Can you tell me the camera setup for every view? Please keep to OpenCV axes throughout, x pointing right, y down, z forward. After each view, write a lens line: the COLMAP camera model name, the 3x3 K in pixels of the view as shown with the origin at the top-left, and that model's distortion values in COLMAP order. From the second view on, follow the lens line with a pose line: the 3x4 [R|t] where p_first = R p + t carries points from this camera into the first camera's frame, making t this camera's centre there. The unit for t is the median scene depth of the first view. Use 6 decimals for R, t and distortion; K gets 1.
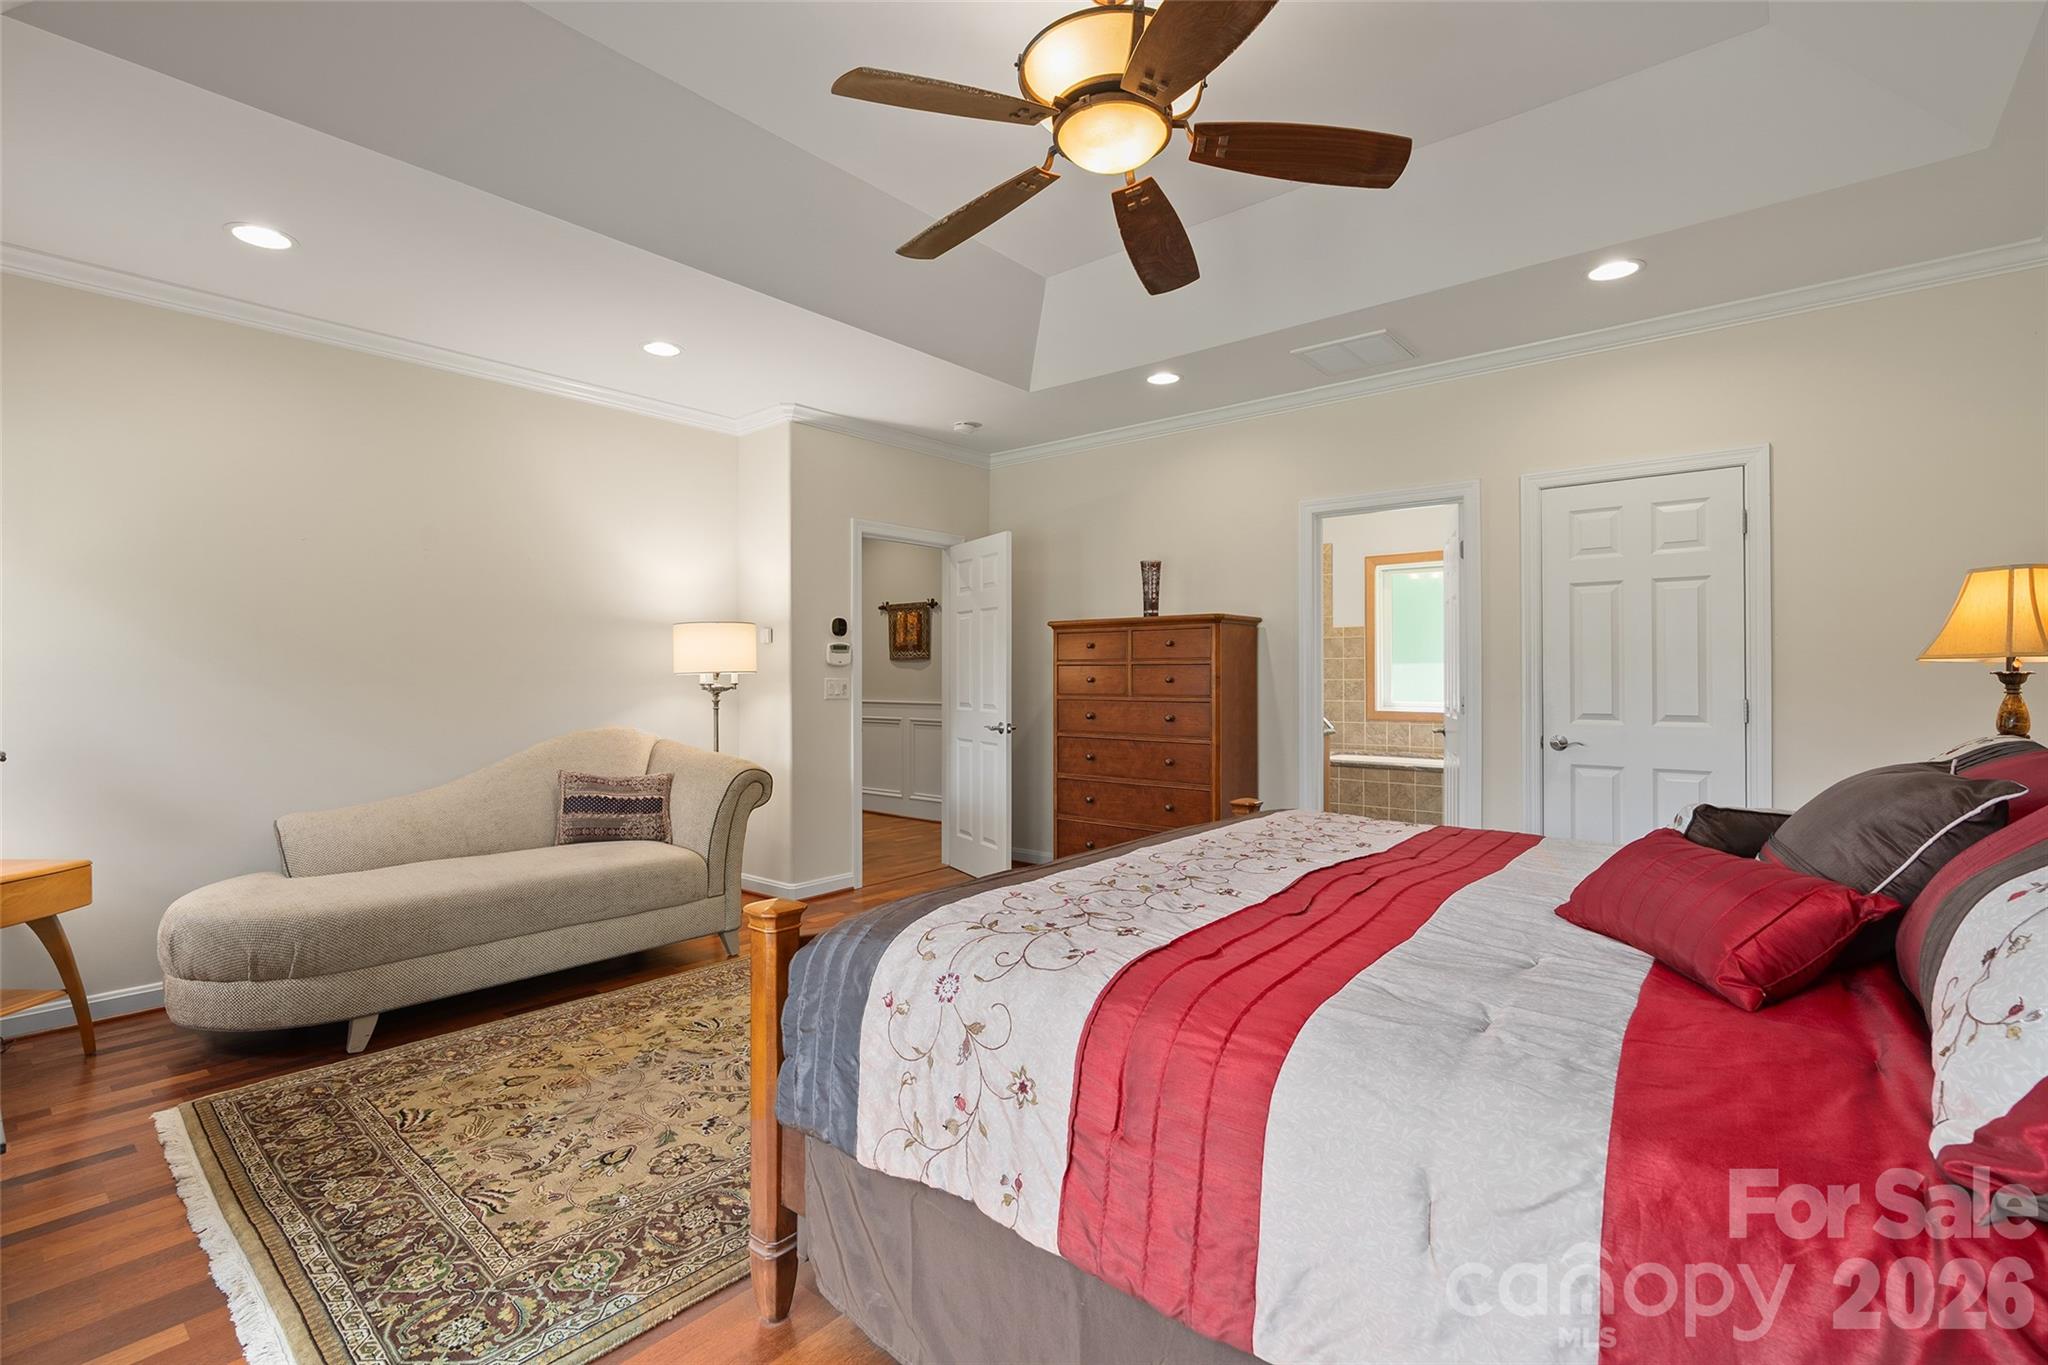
lens RADIAL K [[922.3, 0, 1019.4], [0, 922.3, 680.2], [0, 0, 1]] dist [-0.009890, 0.003490]
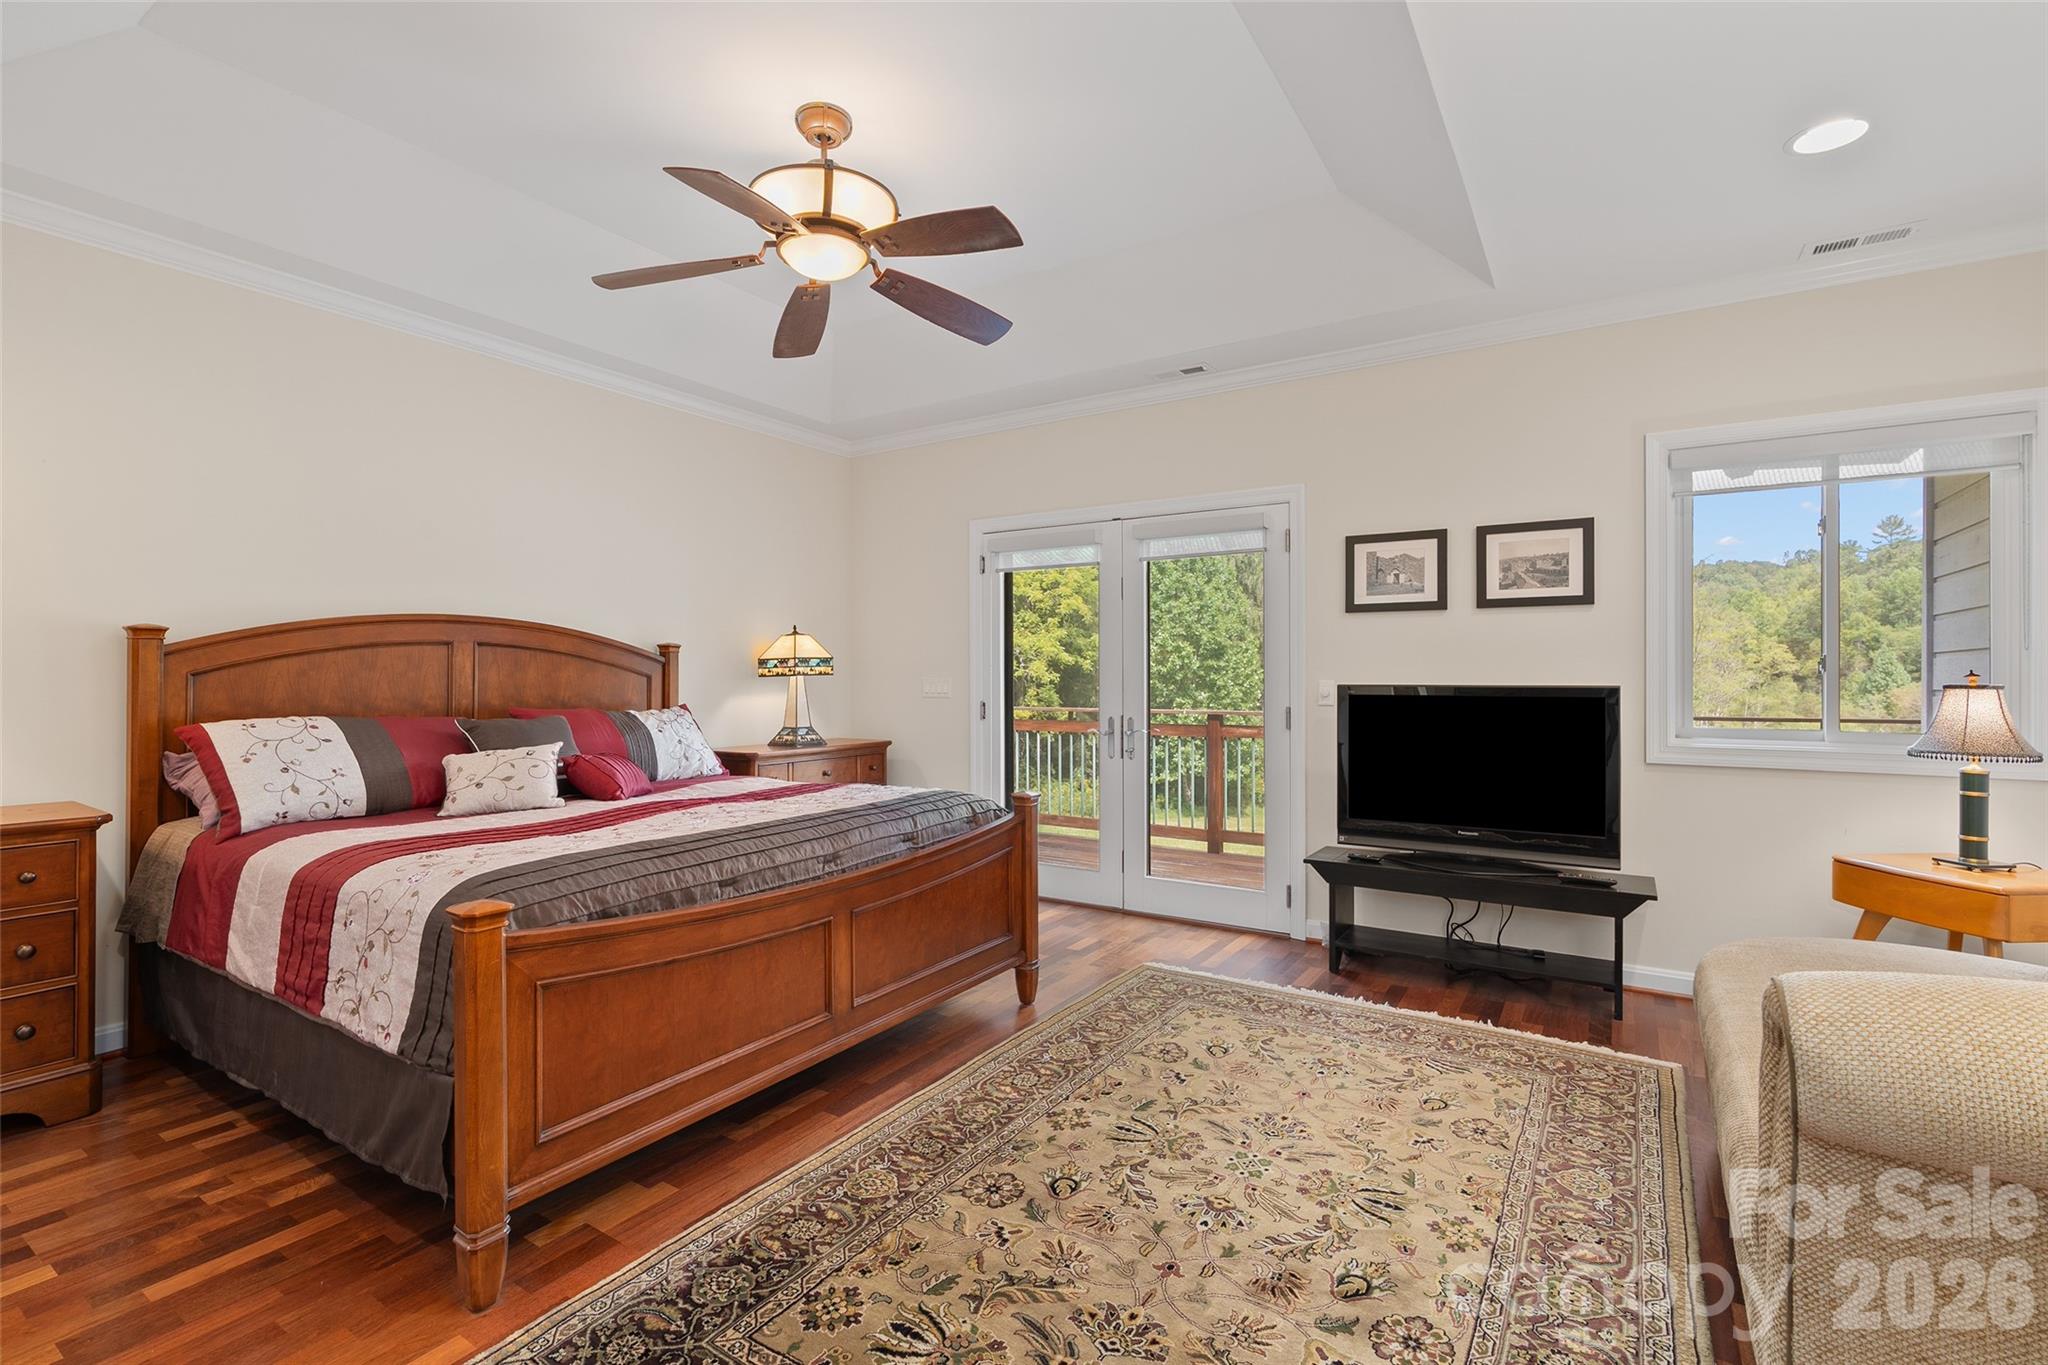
lens RADIAL K [[922.3, 0, 1023.0], [0, 922.3, 676.8], [0, 0, 1]] dist [-0.009890, 0.003490]
pose [[-0.991597, 0.004405, -0.129291, -0.006383], [0.003298, 0.999956, 0.008772, -0.012467], [0.129324, 0.008272, -0.991568, 1.983900]]
